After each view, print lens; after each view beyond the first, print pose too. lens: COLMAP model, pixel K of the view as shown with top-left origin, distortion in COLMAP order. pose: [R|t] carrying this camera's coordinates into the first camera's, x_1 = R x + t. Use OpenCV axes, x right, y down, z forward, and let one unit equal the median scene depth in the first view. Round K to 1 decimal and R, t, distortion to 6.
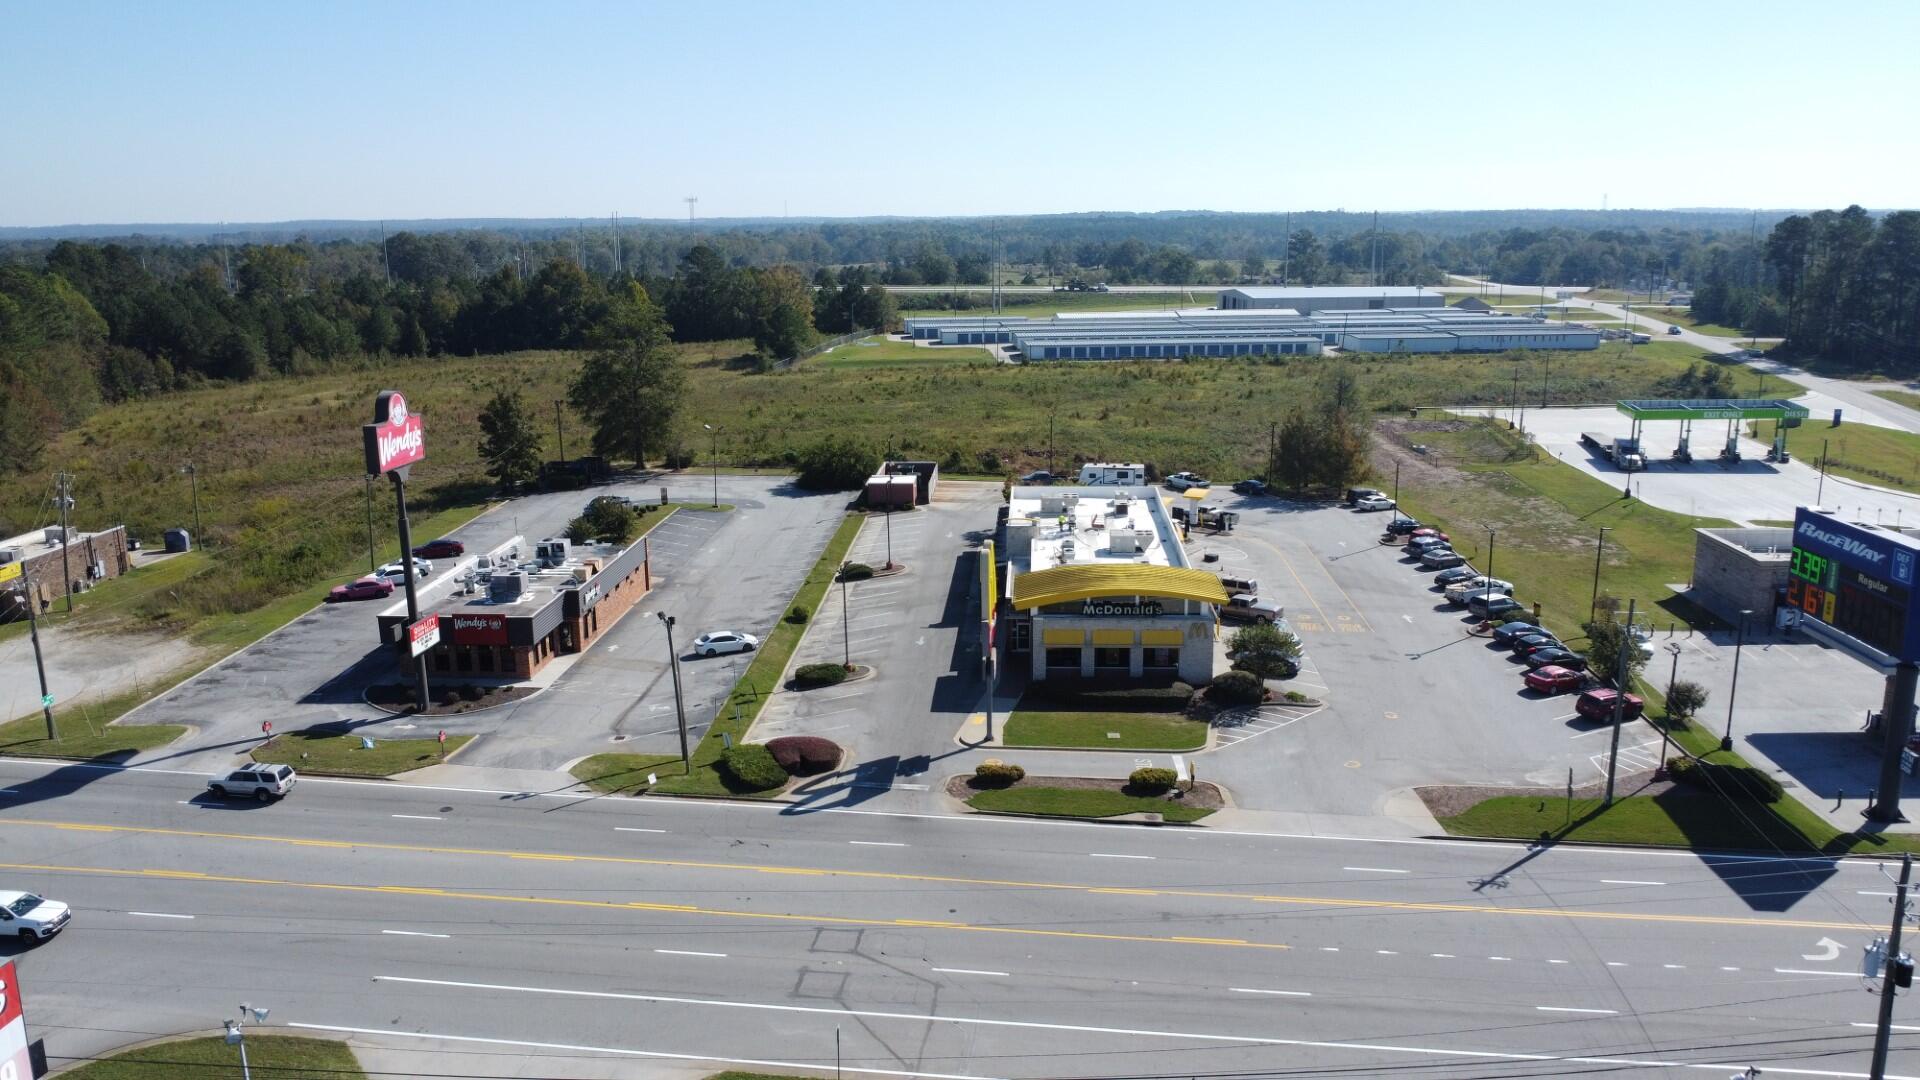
lens RADIAL K [[1384.2, 0, 958.2], [0, 1384.2, 541.6], [0, 0, 1]] dist [-0.028640, -0.006454]
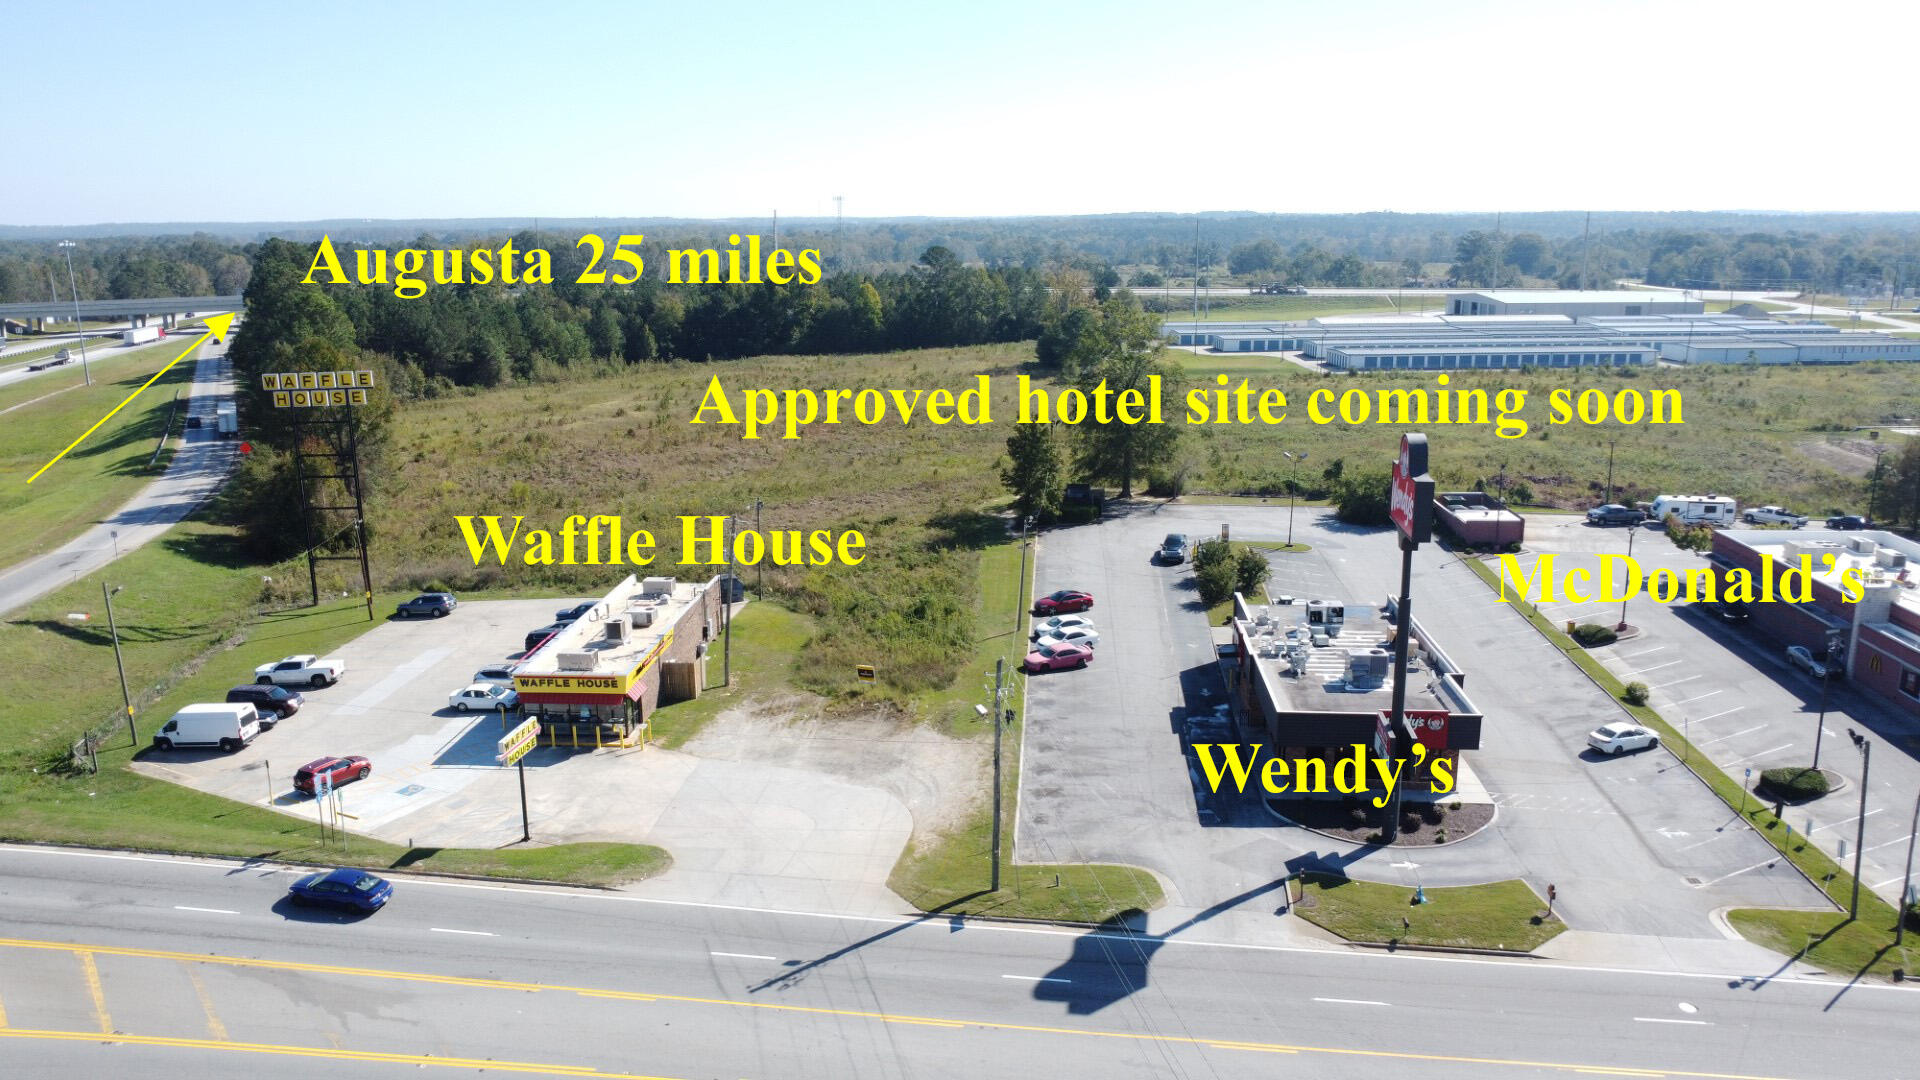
lens RADIAL K [[1384.2, 0, 963.3], [0, 1384.2, 550.5], [0, 0, 1]] dist [-0.028640, -0.006454]
pose [[0.999903, 0.004580, -0.013177, -0.202781], [-0.004505, 0.999973, 0.005742, -0.014532], [0.013203, -0.005682, 0.999897, 0.070193]]
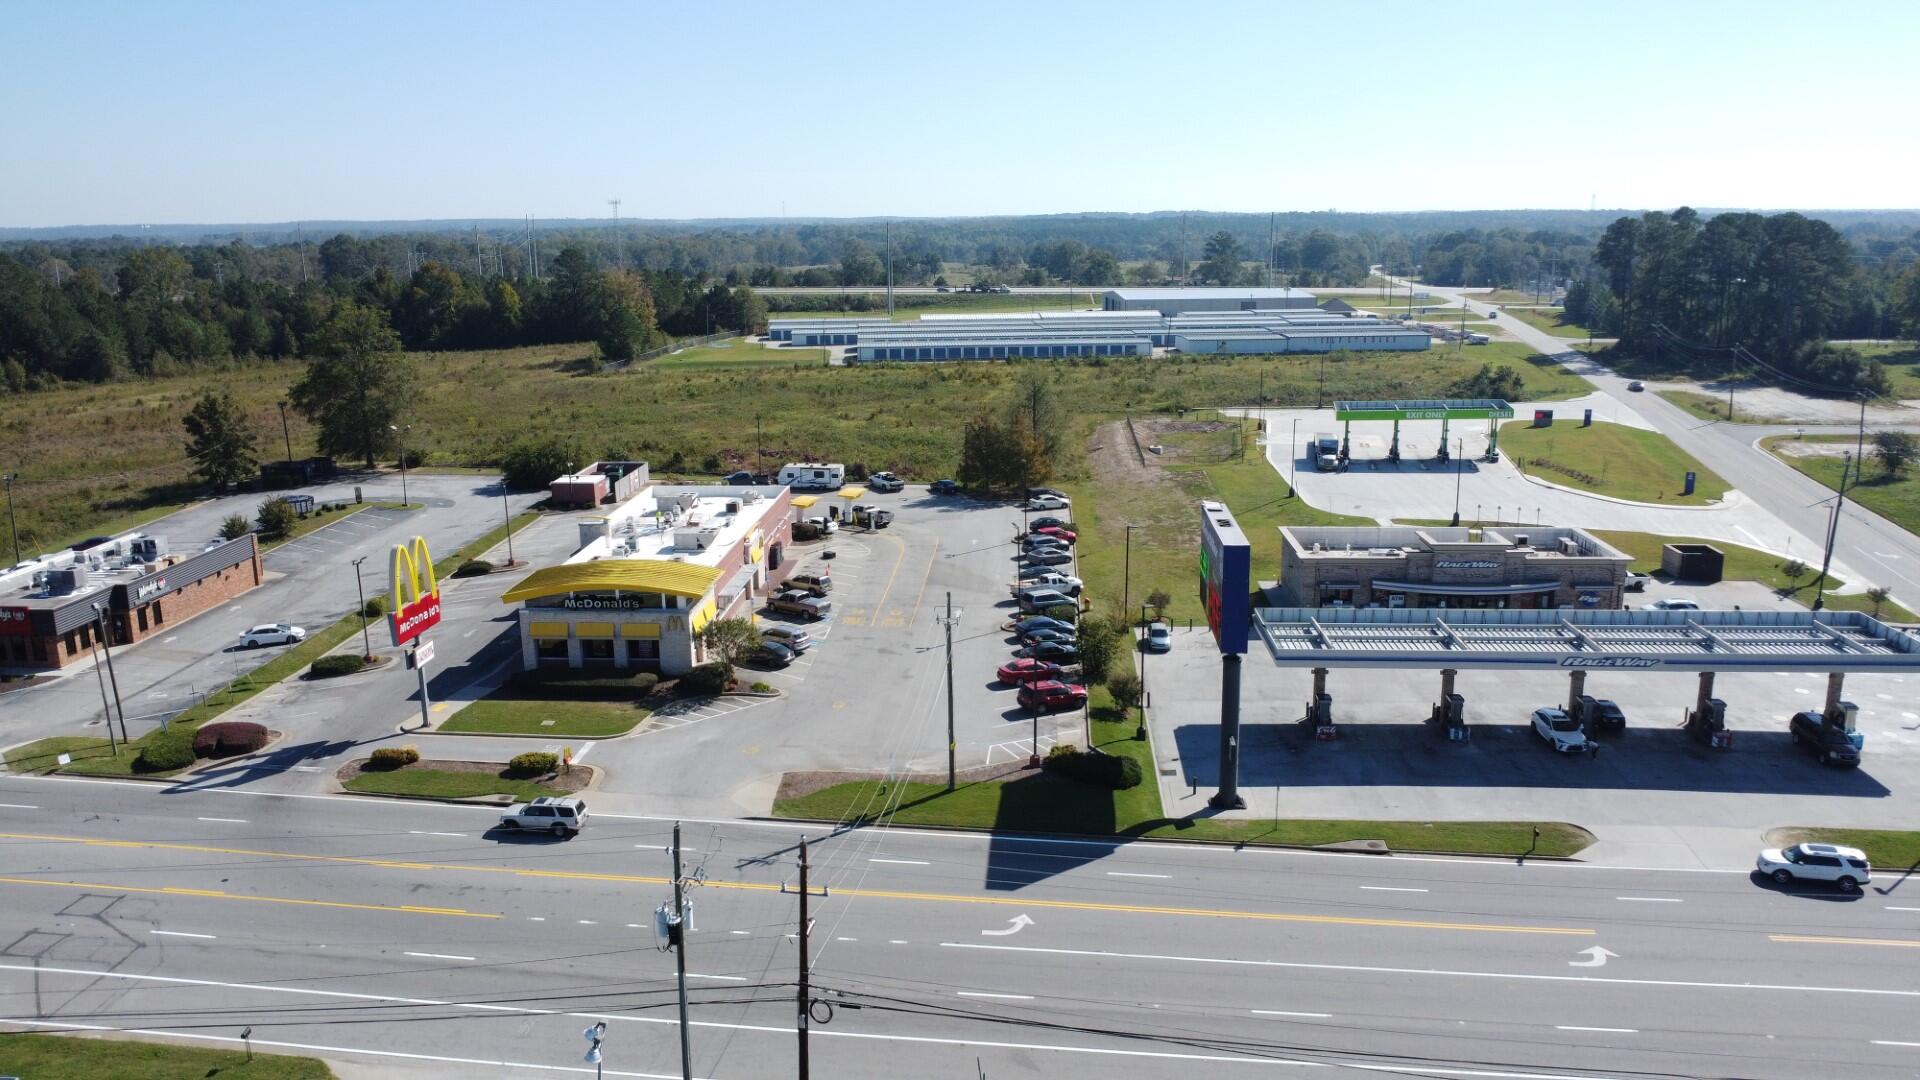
lens RADIAL K [[1384.2, 0, 956.0], [0, 1384.2, 535.4], [0, 0, 1]] dist [-0.028640, -0.006454]
pose [[0.999992, 0.000536, -0.004054, 0.131569], [-0.000554, 0.999990, -0.004433, 0.000757], [0.004051, 0.004436, 0.999982, -0.014503]]
